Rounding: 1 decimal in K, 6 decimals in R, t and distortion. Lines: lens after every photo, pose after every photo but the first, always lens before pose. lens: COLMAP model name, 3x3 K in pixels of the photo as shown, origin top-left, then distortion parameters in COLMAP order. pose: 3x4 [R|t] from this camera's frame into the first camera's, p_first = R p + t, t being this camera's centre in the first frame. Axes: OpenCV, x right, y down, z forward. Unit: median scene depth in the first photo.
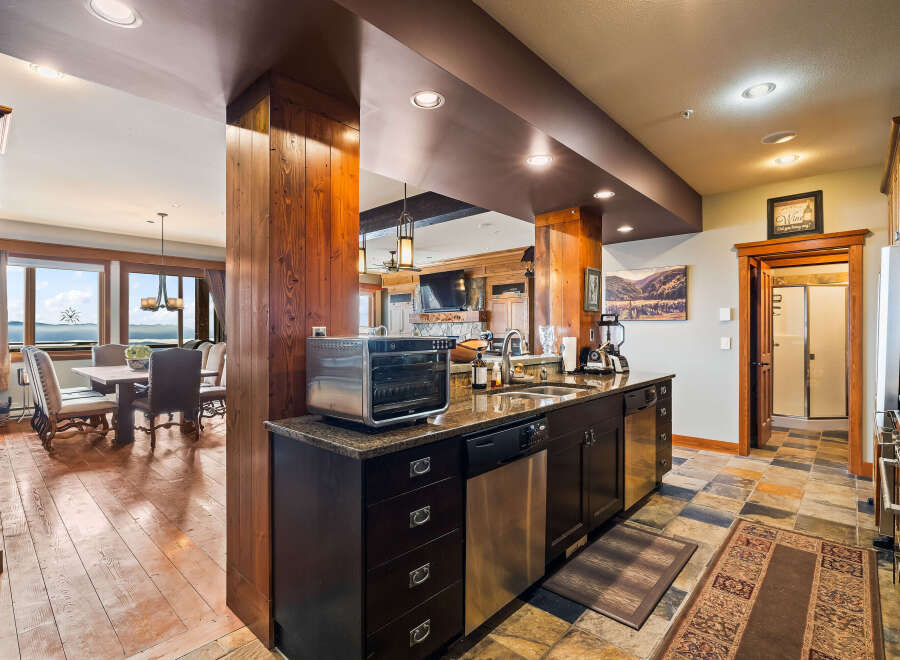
lens RADIAL K [[443.5, 0, 449.3], [0, 443.5, 330.3], [0, 0, 1]] dist [-0.013451, 0.001436]
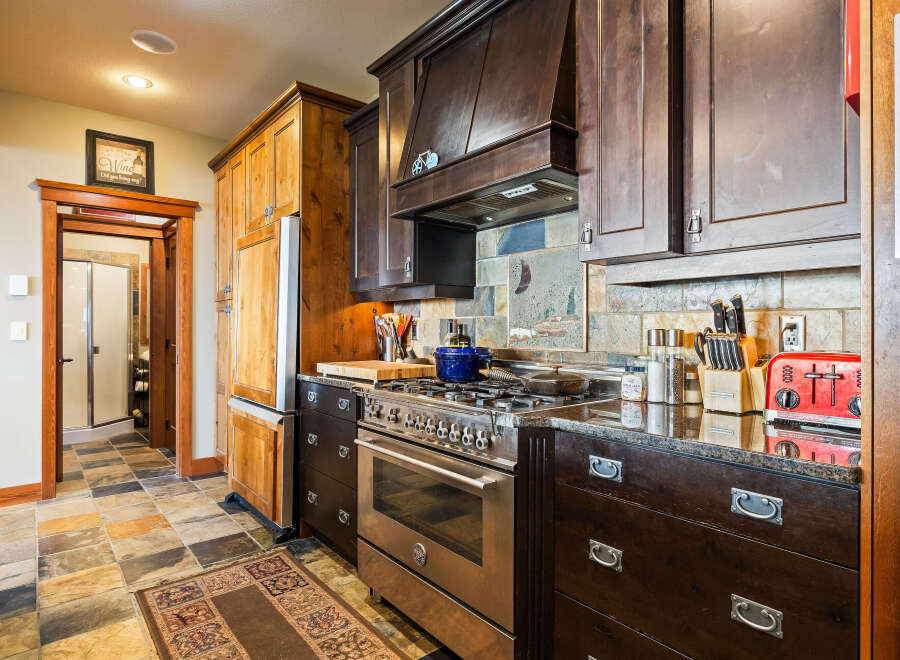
lens RADIAL K [[504.6, 0, 449.8], [0, 504.6, 327.4], [0, 0, 1]] dist [-0.000049, -0.000646]
pose [[0.135706, 0.002574, 0.990746, -0.013287], [0.001203, 0.999995, -0.002763, 0.037700], [-0.990748, 0.001567, 0.135702, 0.398928]]
